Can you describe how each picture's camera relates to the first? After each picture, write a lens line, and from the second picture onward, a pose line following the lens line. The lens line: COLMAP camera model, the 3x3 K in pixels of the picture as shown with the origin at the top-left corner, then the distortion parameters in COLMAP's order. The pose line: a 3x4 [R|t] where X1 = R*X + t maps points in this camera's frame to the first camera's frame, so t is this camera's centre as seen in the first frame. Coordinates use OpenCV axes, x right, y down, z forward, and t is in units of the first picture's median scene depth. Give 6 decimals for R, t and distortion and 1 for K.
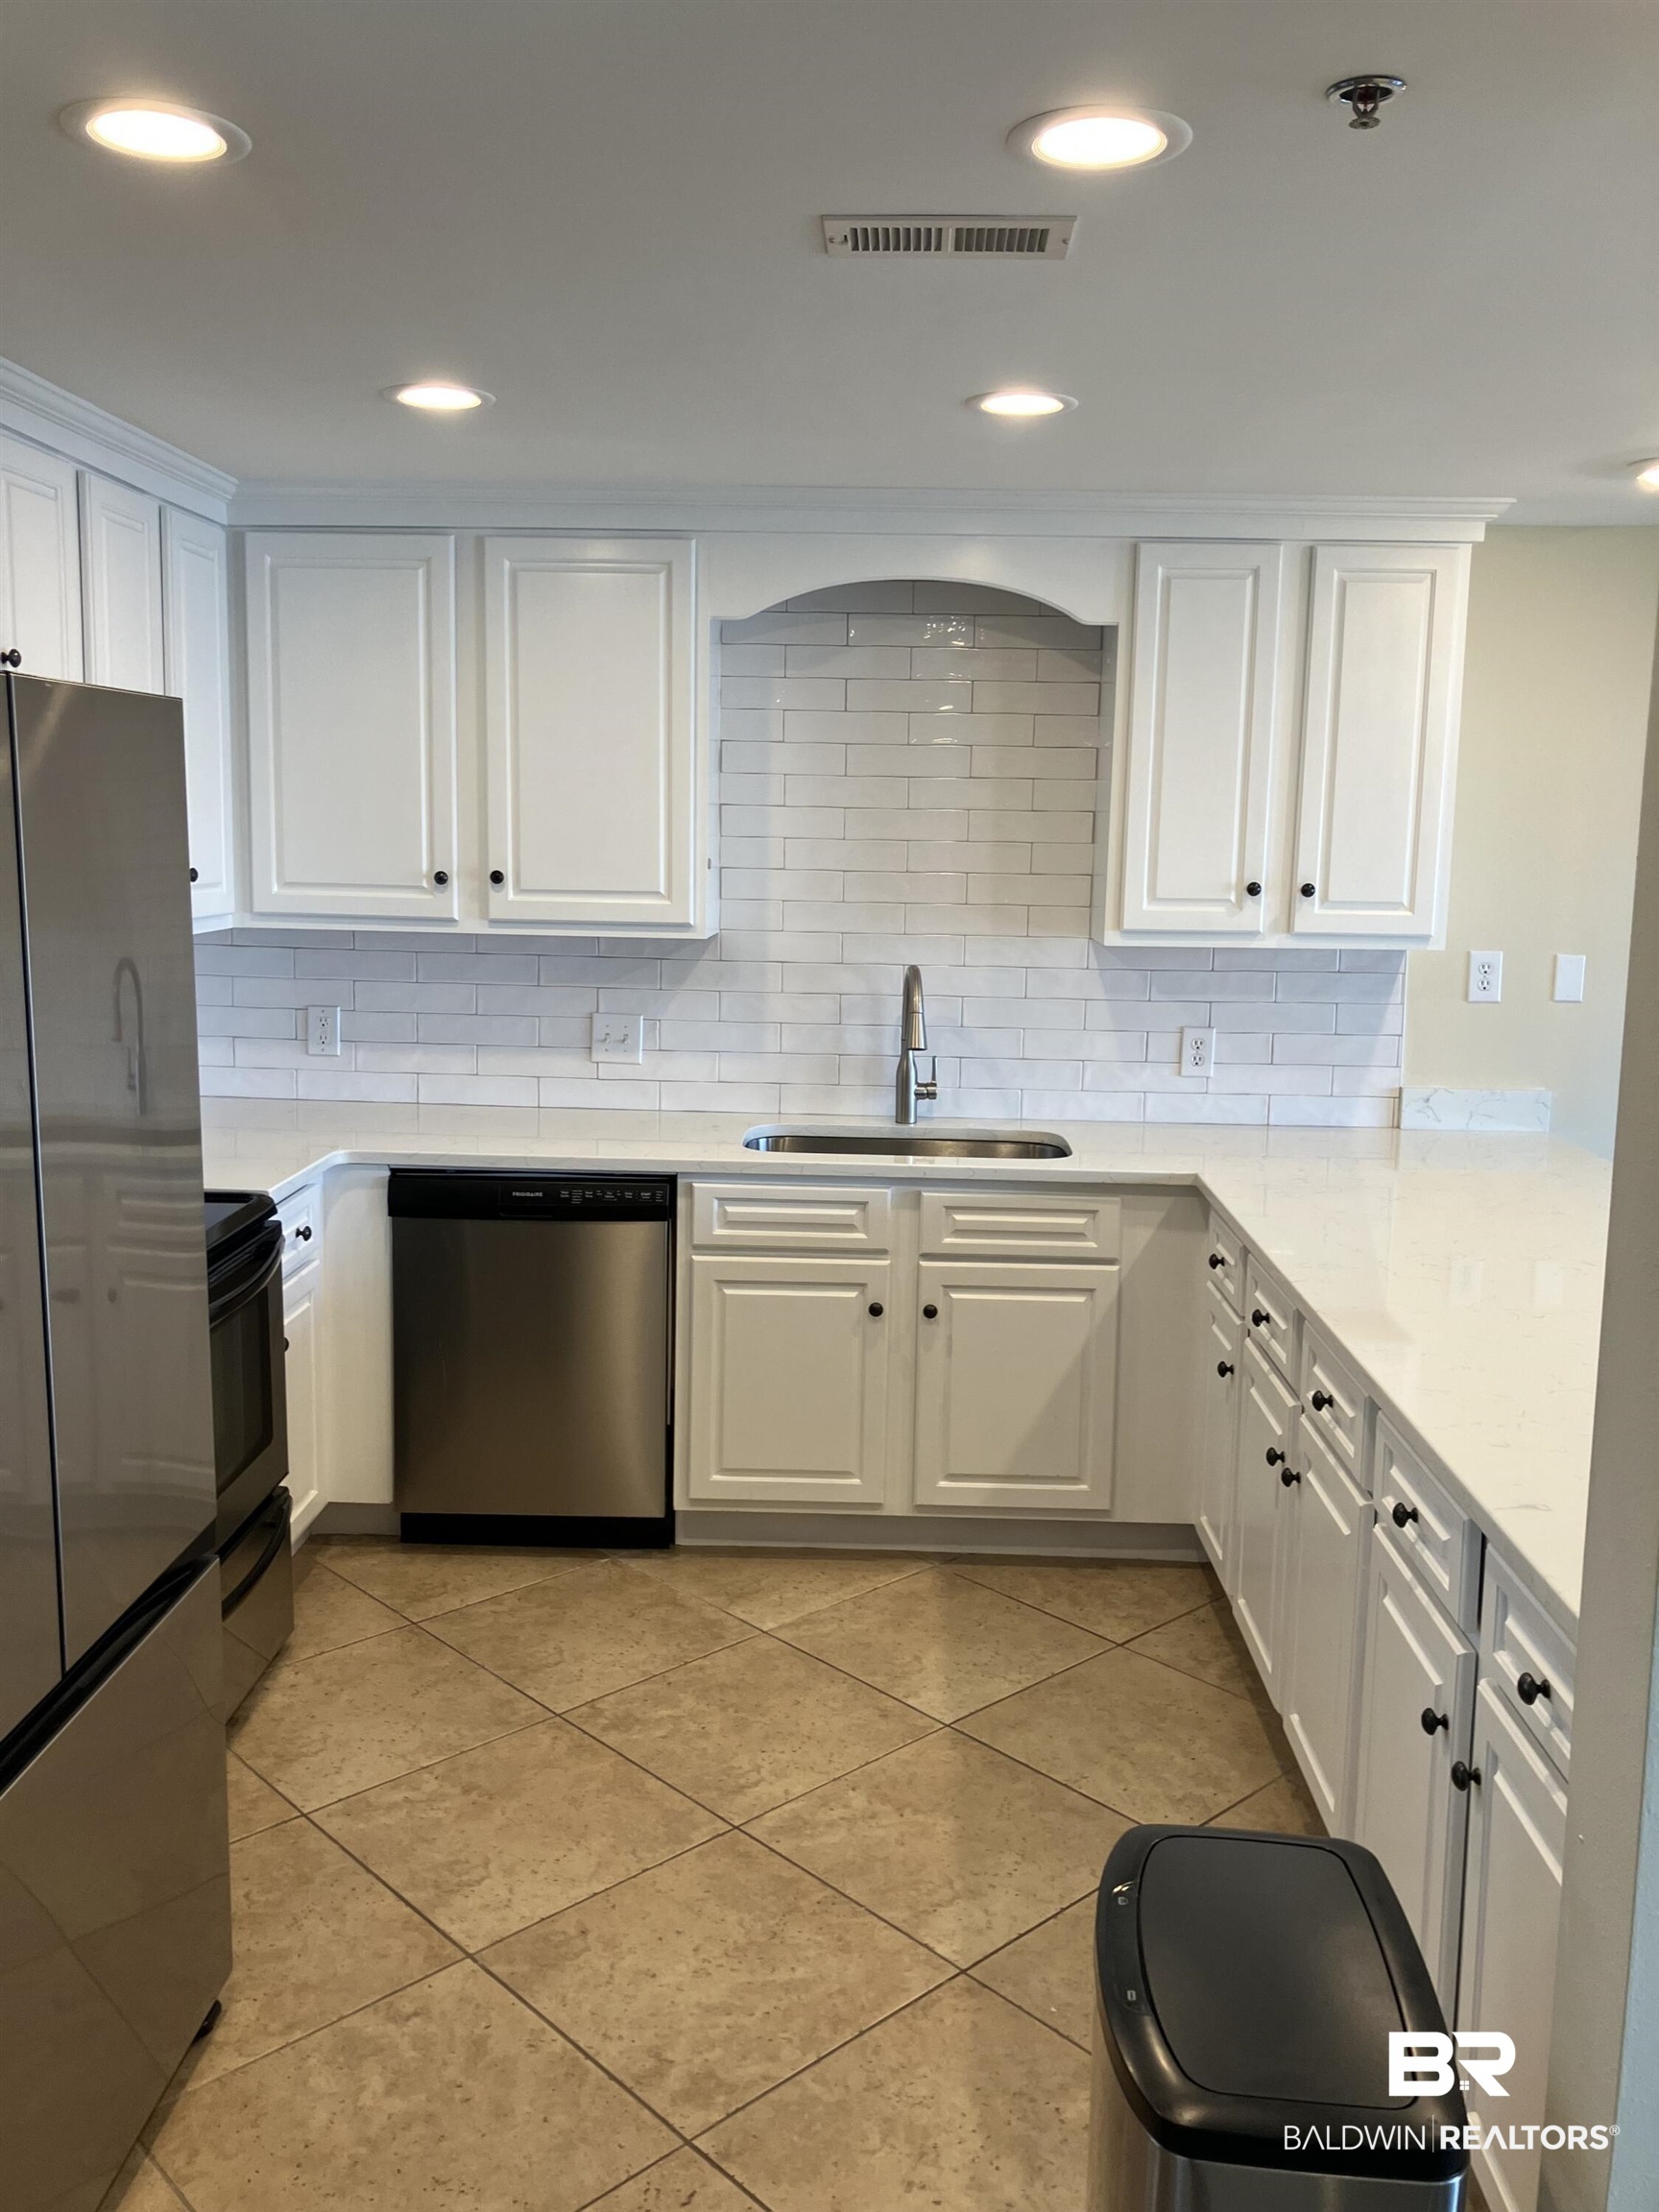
lens RADIAL K [[1993.3, 0, 887.9], [0, 1993.3, 1100.3], [0, 0, 1]] dist [0.270389, -0.002297]
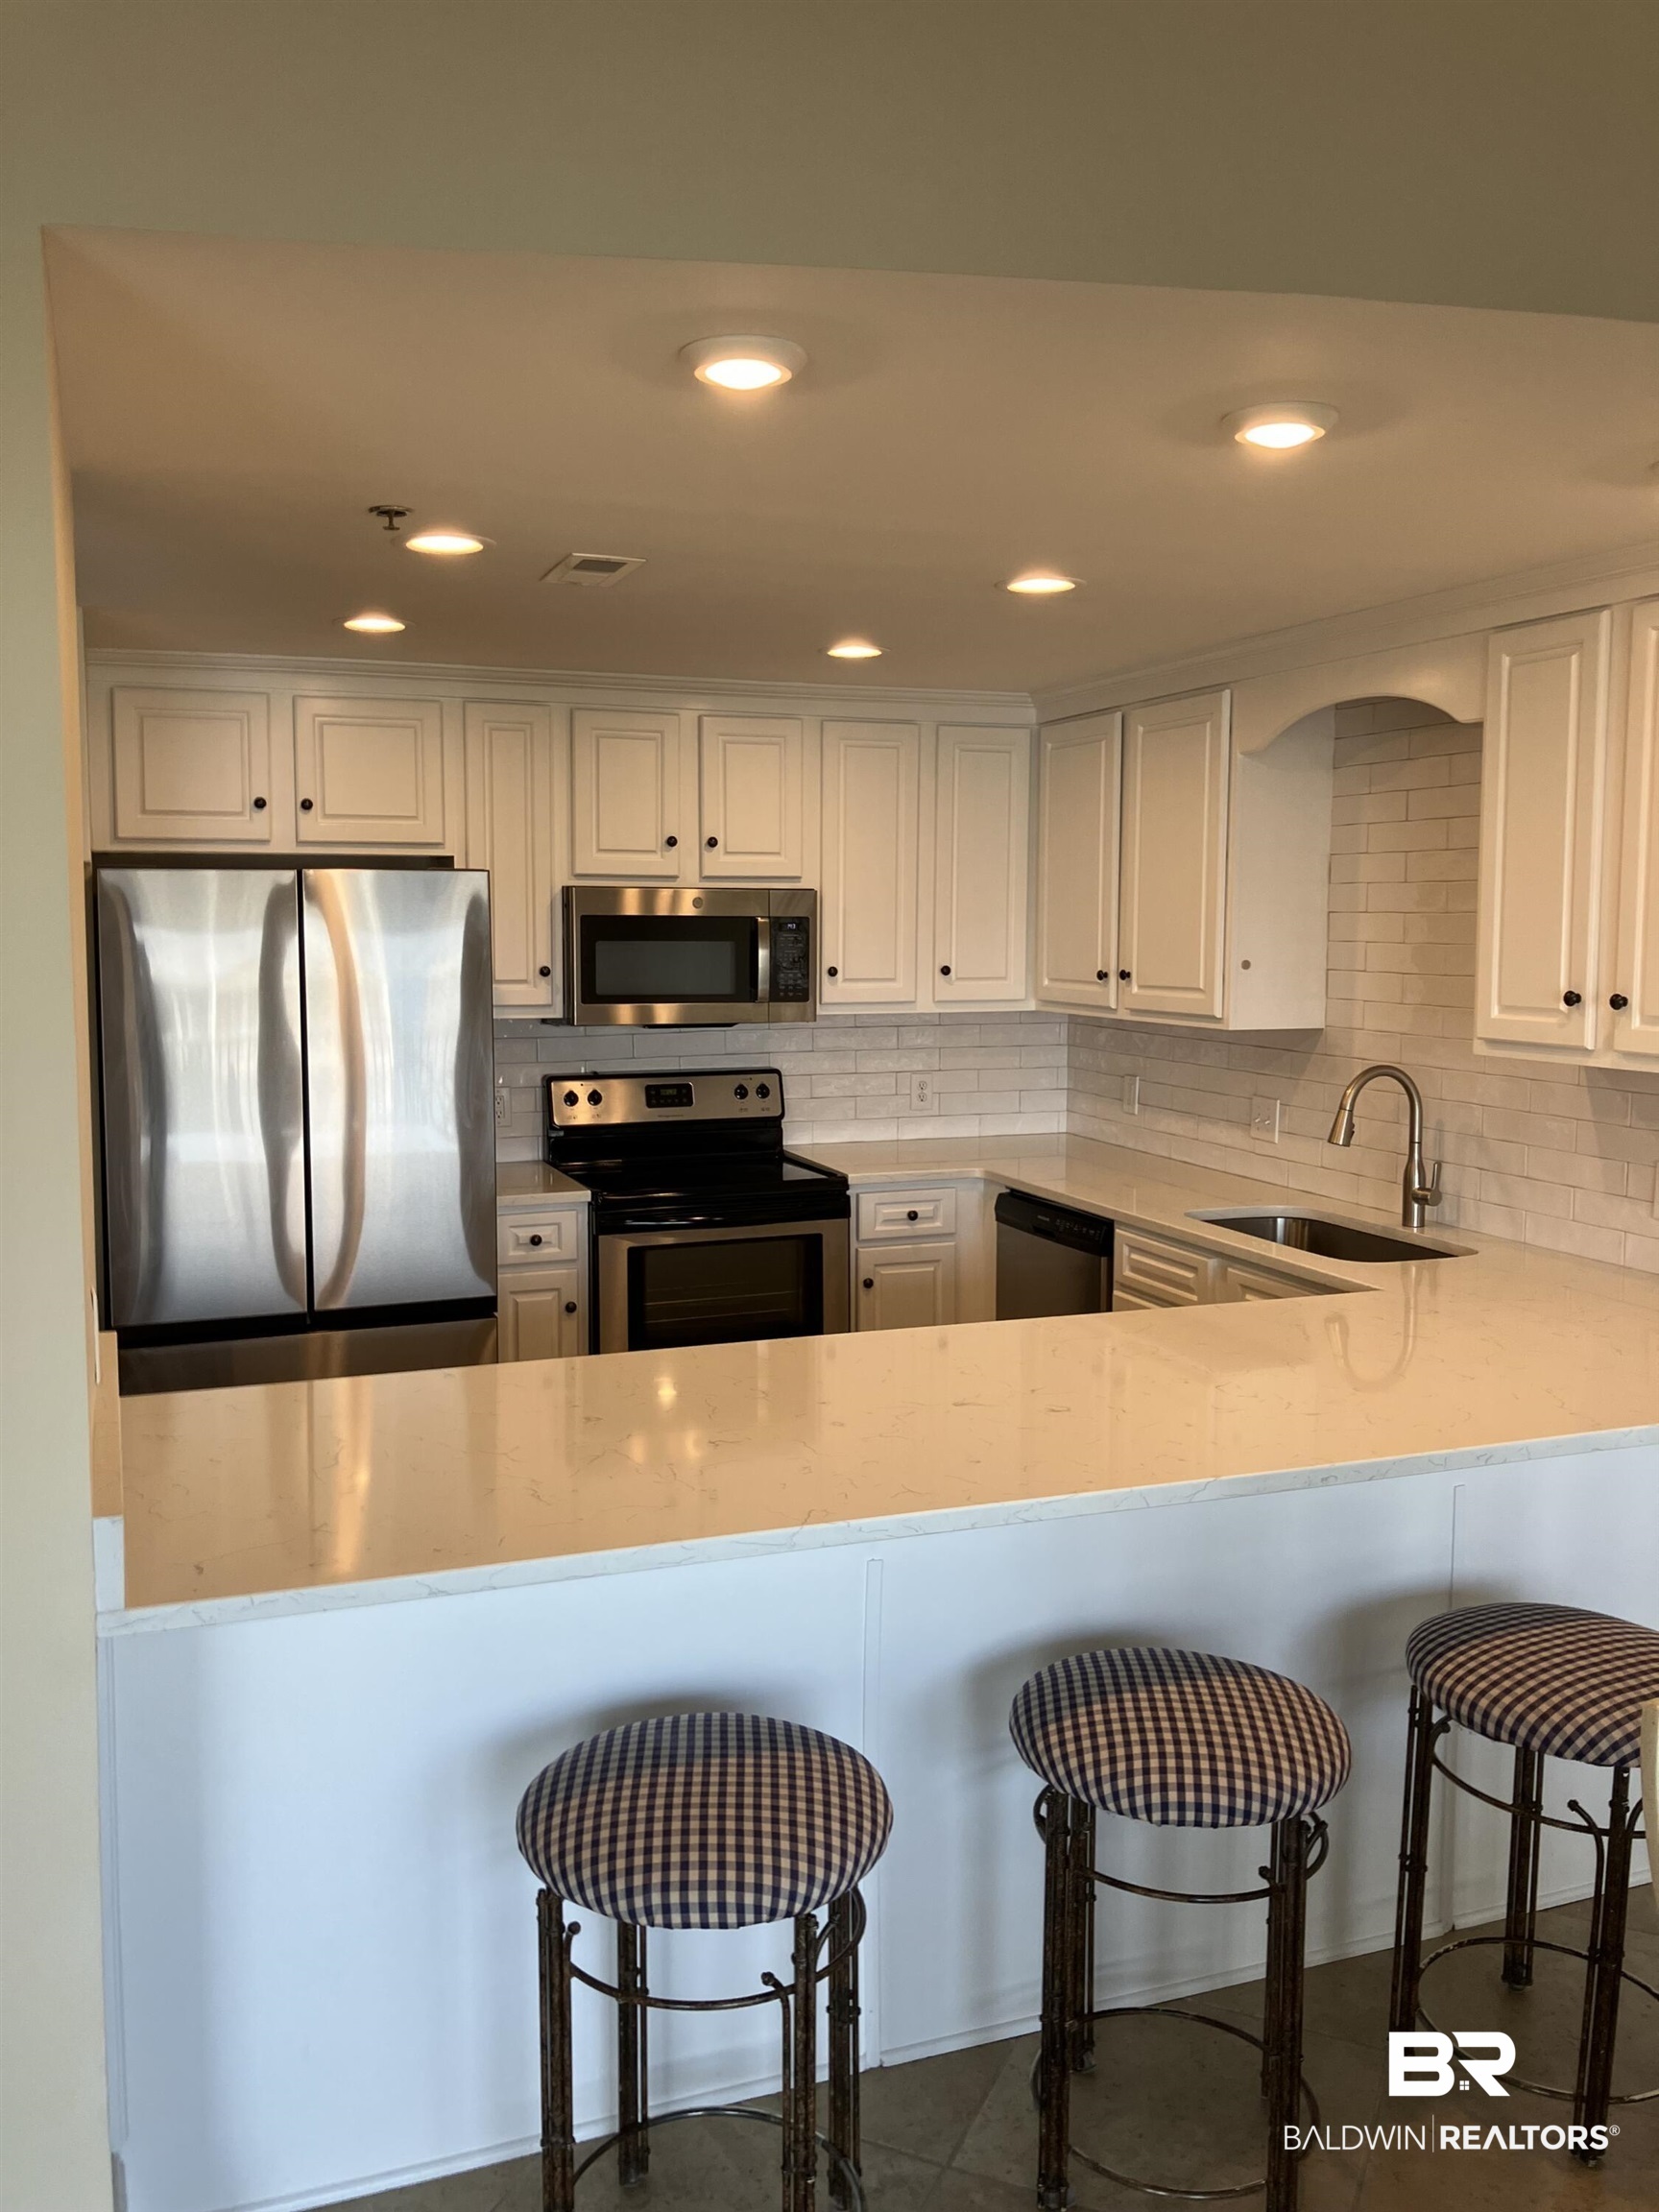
lens RADIAL K [[1993.3, 0, 887.9], [0, 1993.3, 1100.3], [0, 0, 1]] dist [0.270389, -0.002297]
pose [[0.379493, 0.073429, -0.922276, 0.846345], [-0.135942, 0.990452, 0.022920, -0.038656], [0.915153, 0.116678, 0.385852, 0.368003]]
